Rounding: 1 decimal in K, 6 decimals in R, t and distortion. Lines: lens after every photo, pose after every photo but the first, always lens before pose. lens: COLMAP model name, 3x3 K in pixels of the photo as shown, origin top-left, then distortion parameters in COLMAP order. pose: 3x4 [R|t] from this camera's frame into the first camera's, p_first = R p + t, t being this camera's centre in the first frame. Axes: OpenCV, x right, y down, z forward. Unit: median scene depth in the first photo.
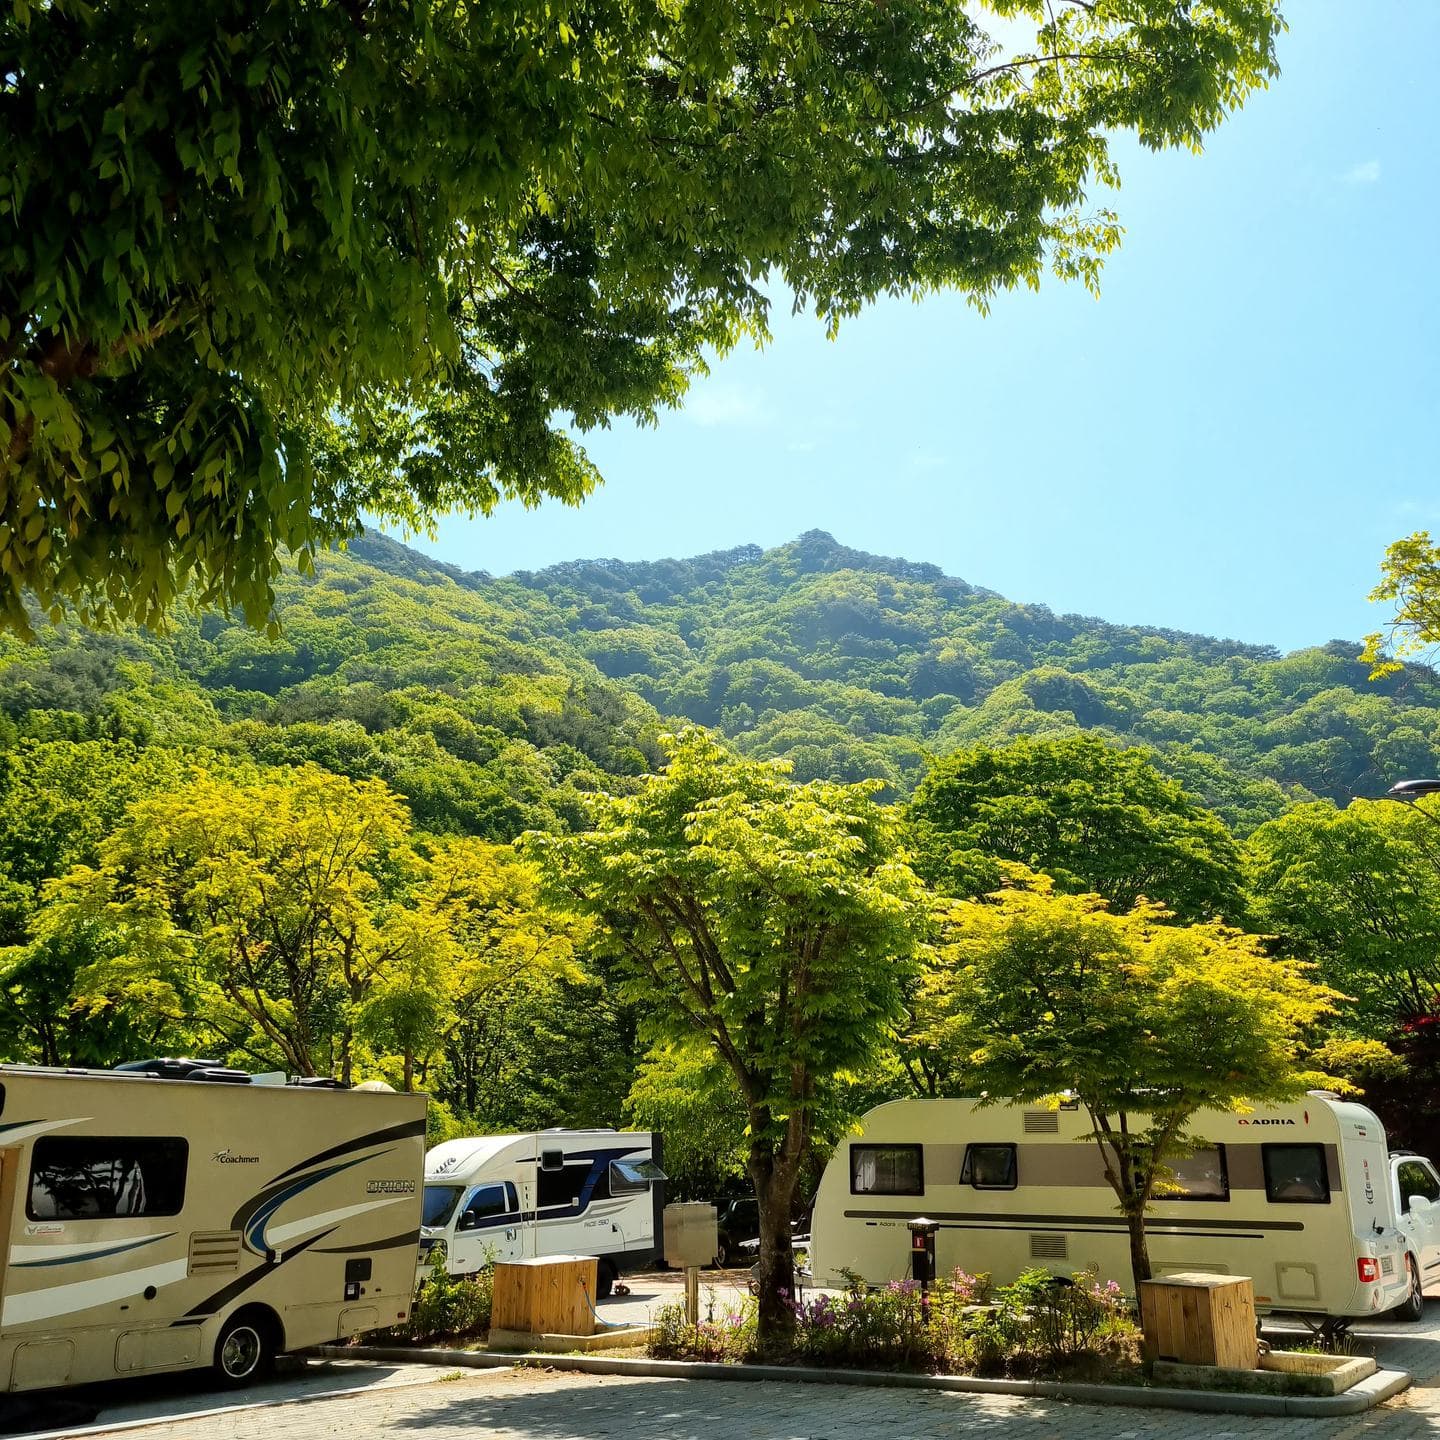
lens RADIAL K [[1387.7, 0, 720.0], [0, 1387.7, 720.0], [0, 0, 1]] dist [0.052695, -0.021021]
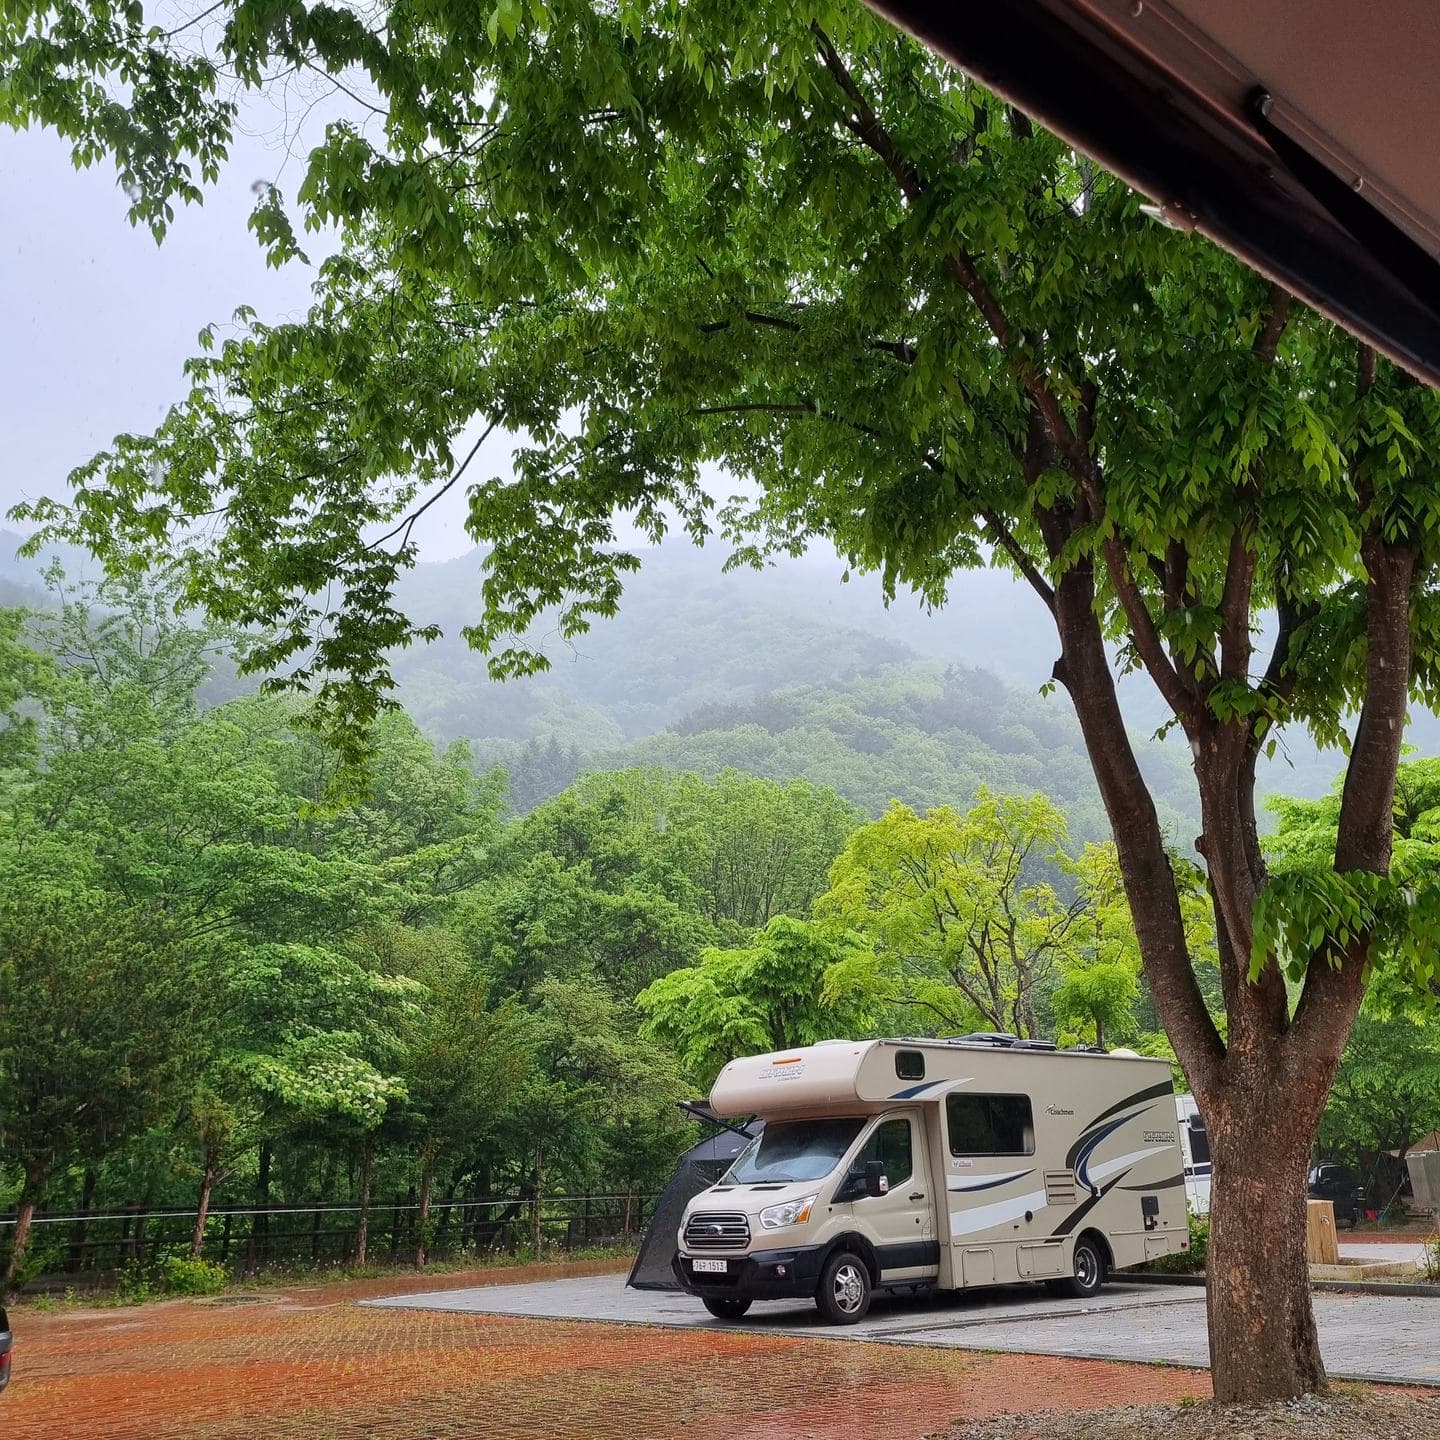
lens RADIAL K [[1387.7, 0, 720.0], [0, 1387.7, 720.0], [0, 0, 1]] dist [0.052695, -0.021021]
pose [[0.963702, -0.092766, -0.250346, -0.287306], [0.095739, 0.995406, -0.000302, -0.054964], [0.249224, -0.023676, 0.968156, -0.244138]]
